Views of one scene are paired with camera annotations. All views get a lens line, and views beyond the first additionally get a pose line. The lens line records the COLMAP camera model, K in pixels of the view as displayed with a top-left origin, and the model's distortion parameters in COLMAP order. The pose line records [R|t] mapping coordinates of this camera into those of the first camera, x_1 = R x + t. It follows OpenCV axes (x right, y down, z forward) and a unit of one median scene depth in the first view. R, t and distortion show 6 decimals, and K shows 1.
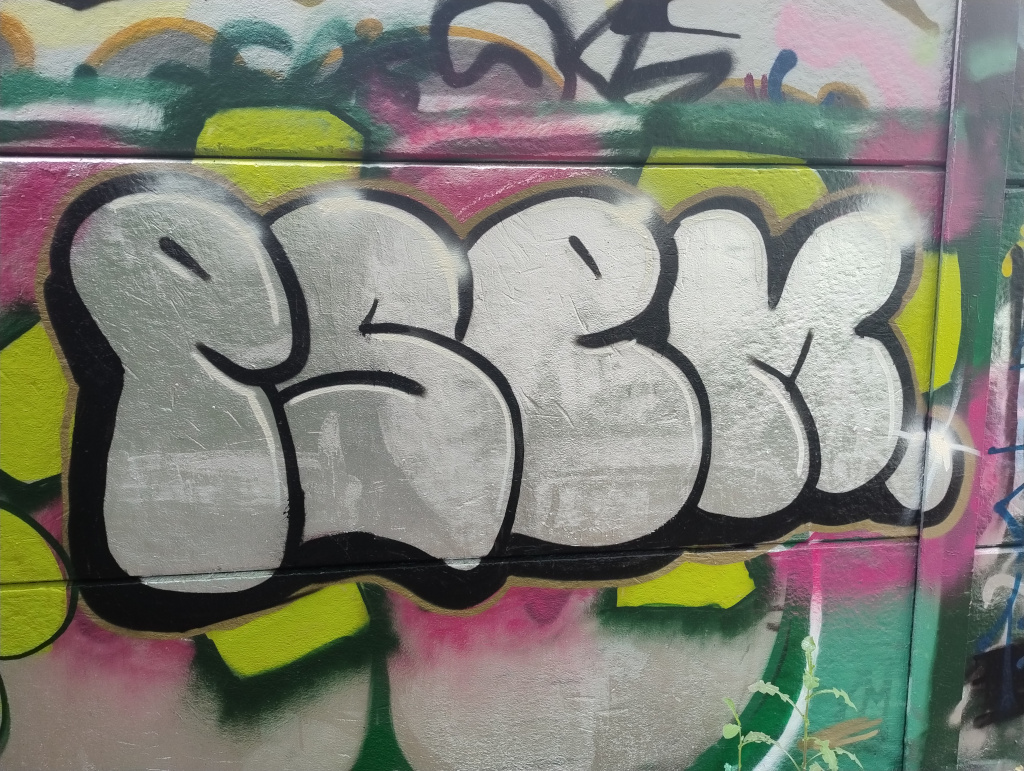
lens RADIAL K [[714.1, 0, 512.4], [0, 714.1, 387.3], [0, 0, 1]] dist [0.005184, 0.002595]
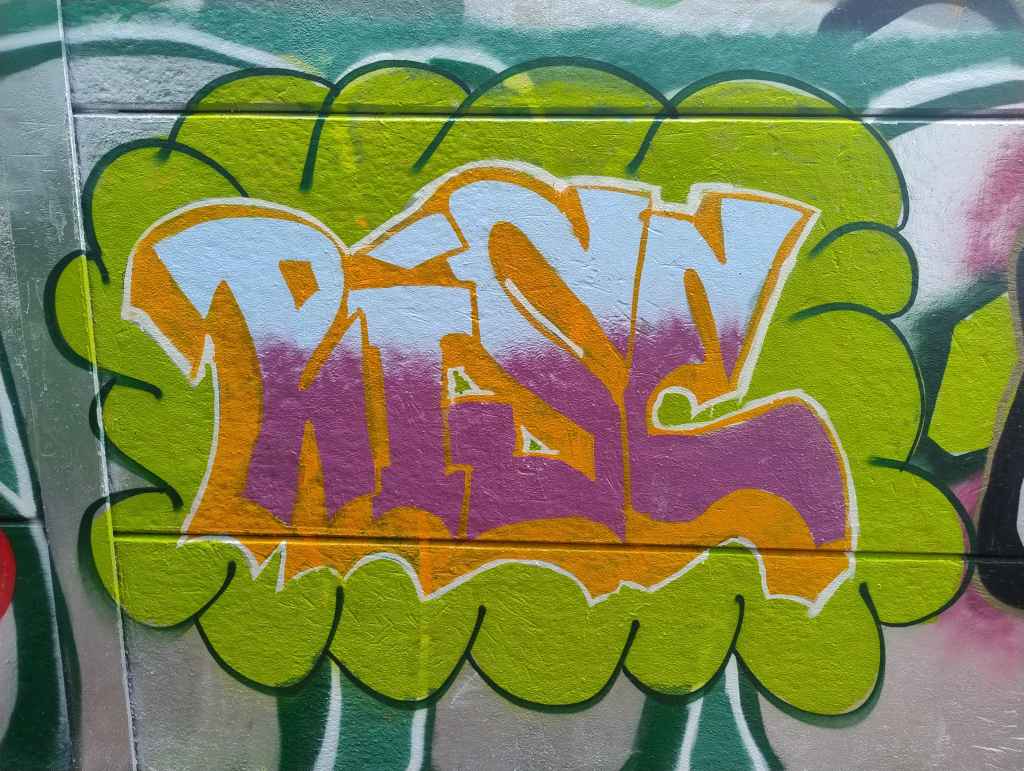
lens RADIAL K [[714.1, 0, 511.9], [0, 714.1, 383.8], [0, 0, 1]] dist [0.005184, 0.002595]
pose [[0.989510, 0.048333, -0.136142, -1.130756], [-0.041380, 0.997713, 0.053446, 0.007801], [0.138414, -0.047252, 0.989247, -0.053689]]
